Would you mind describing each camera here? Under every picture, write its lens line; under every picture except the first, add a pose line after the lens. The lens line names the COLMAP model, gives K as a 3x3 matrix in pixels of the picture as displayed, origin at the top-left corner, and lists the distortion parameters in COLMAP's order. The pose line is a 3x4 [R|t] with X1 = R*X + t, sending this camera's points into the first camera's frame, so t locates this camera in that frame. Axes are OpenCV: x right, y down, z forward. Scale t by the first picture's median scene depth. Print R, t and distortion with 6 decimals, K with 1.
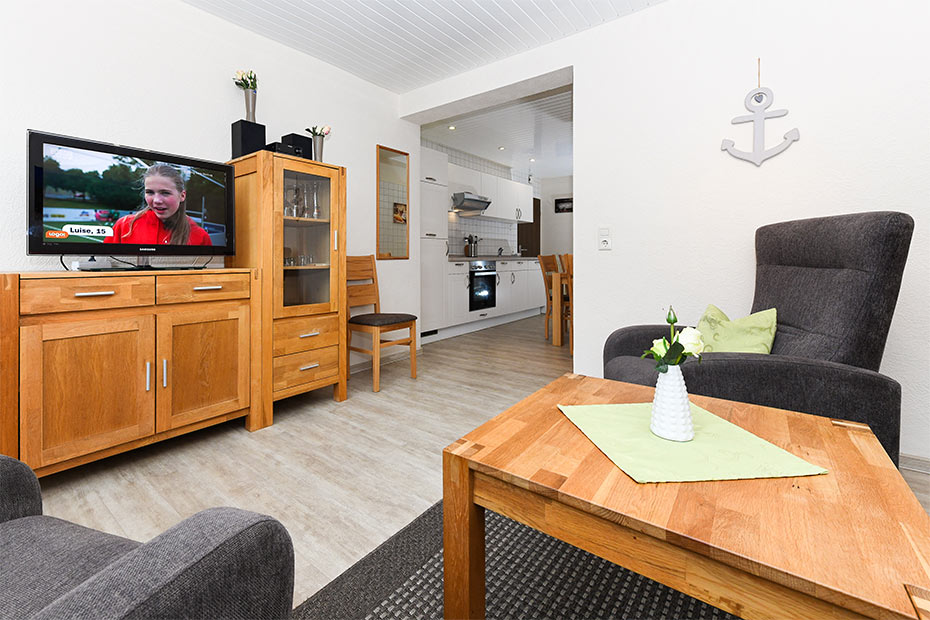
lens RADIAL K [[402.0, 0, 460.9], [0, 402.0, 255.0], [0, 0, 1]] dist [-0.000972, -0.000170]
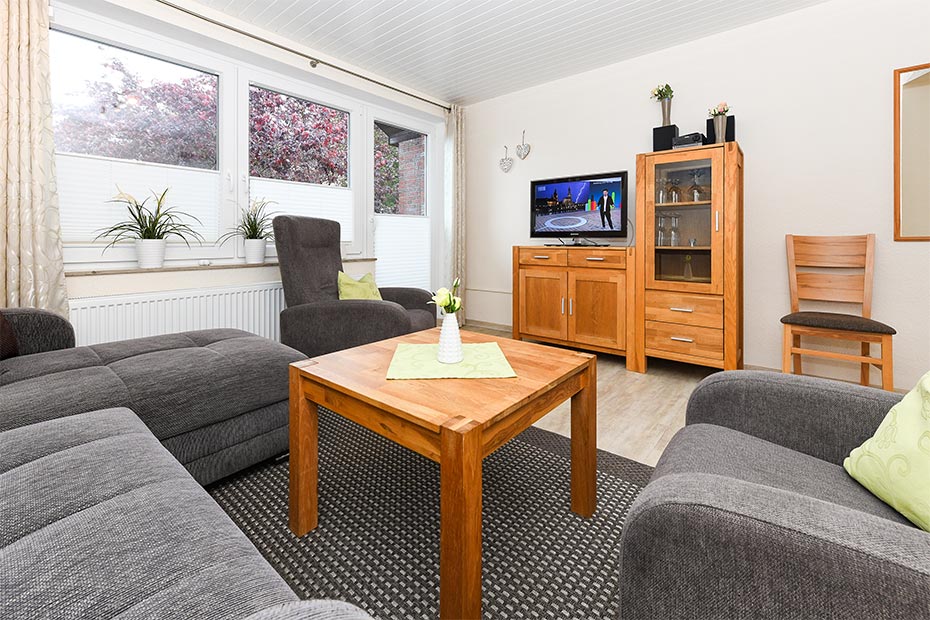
lens RADIAL K [[402.0, 0, 460.9], [0, 402.0, 255.0], [0, 0, 1]] dist [-0.000972, -0.000170]
pose [[-0.047456, 0.034660, -0.998272, 0.838167], [0.004970, 0.999394, 0.034463, 0.010959], [0.998861, -0.003326, -0.047599, 0.525247]]
